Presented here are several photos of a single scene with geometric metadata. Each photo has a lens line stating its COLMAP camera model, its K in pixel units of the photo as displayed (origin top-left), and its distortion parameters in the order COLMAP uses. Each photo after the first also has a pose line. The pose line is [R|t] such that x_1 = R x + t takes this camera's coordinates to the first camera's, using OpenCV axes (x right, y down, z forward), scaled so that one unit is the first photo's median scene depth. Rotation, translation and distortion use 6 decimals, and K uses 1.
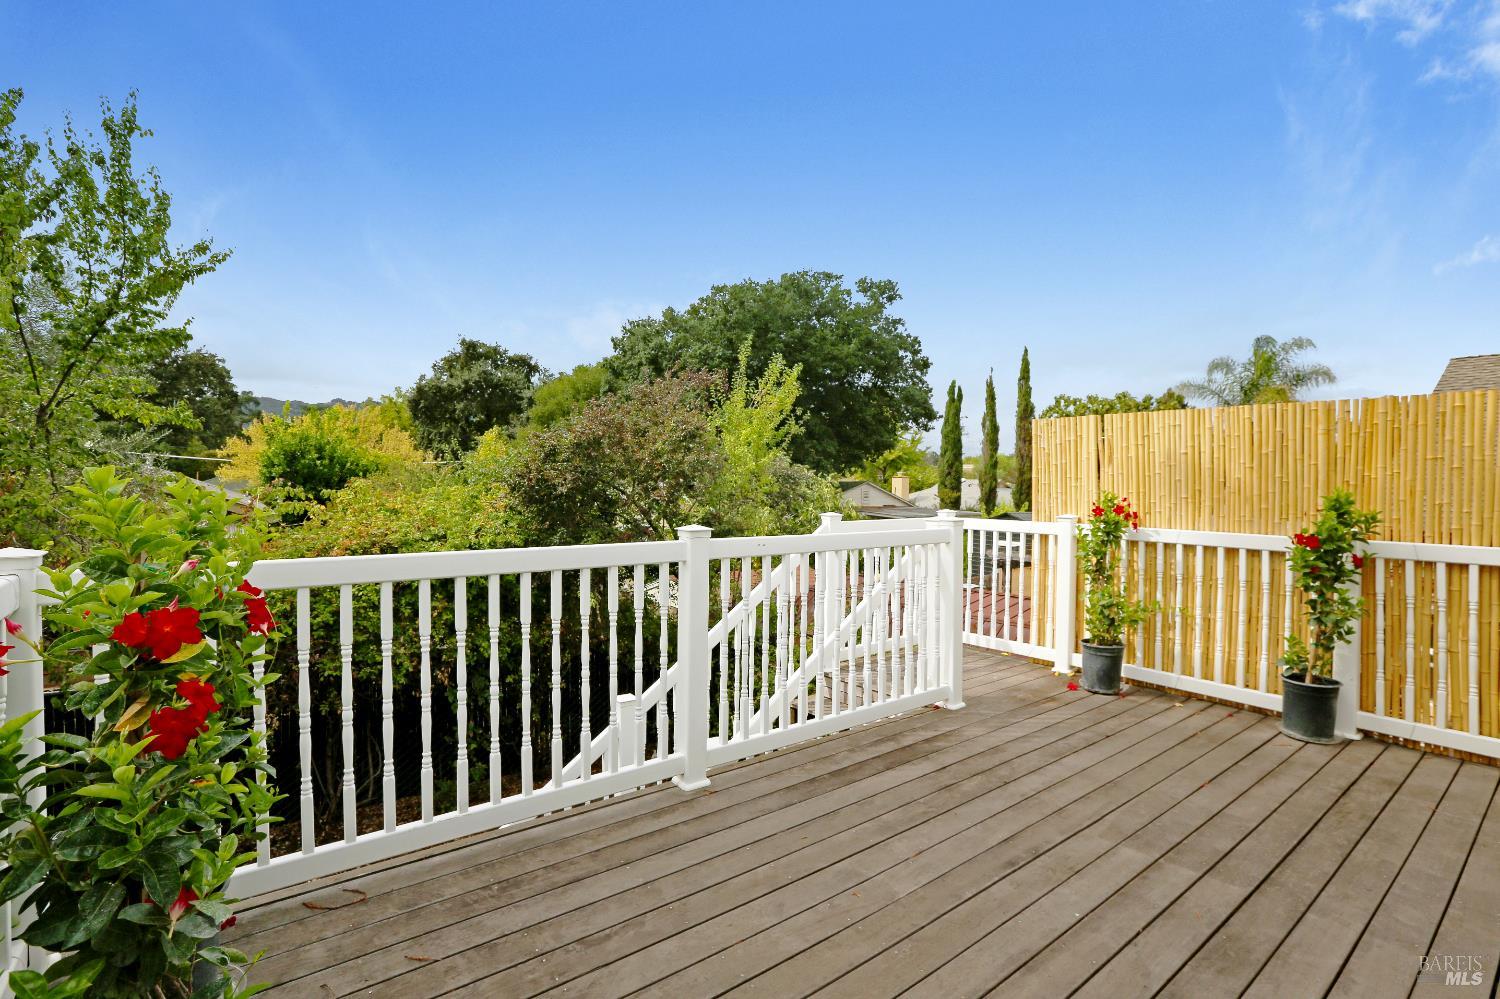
lens RADIAL K [[714.6, 0, 755.0], [0, 714.6, 500.1], [0, 0, 1]] dist [-0.026750, 0.000612]
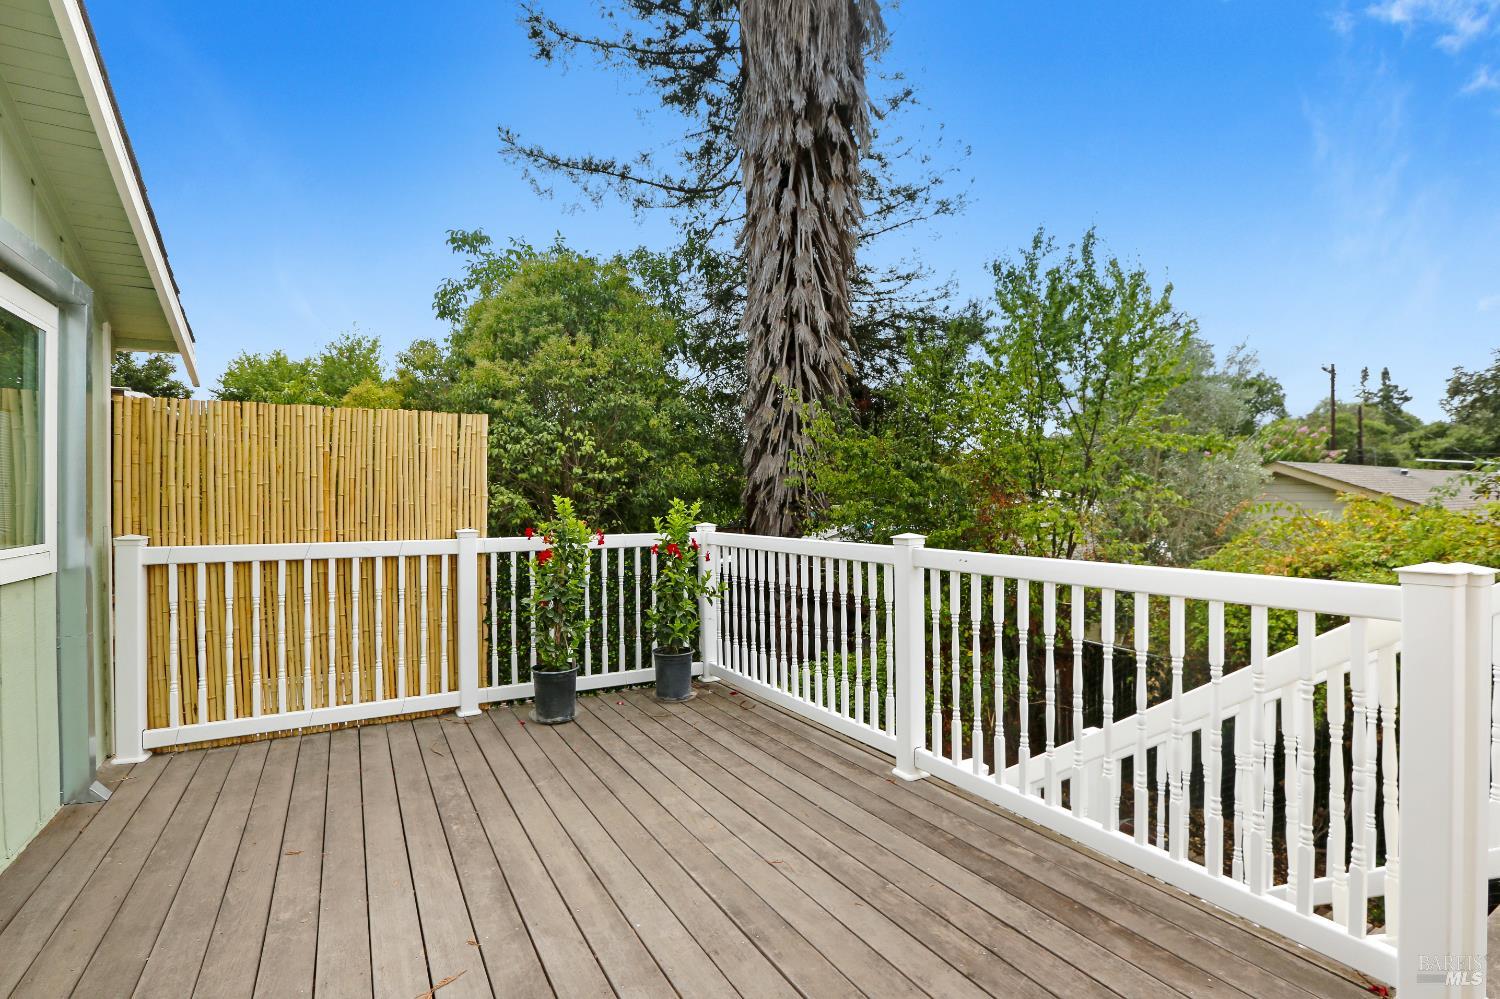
lens RADIAL K [[714.6, 0, 755.0], [0, 714.6, 500.1], [0, 0, 1]] dist [-0.026750, 0.000612]
pose [[-0.144202, -0.010478, -0.989493, 1.017918], [-0.020767, 0.999756, -0.007560, -0.002240], [0.989330, 0.019458, -0.144384, 0.925914]]
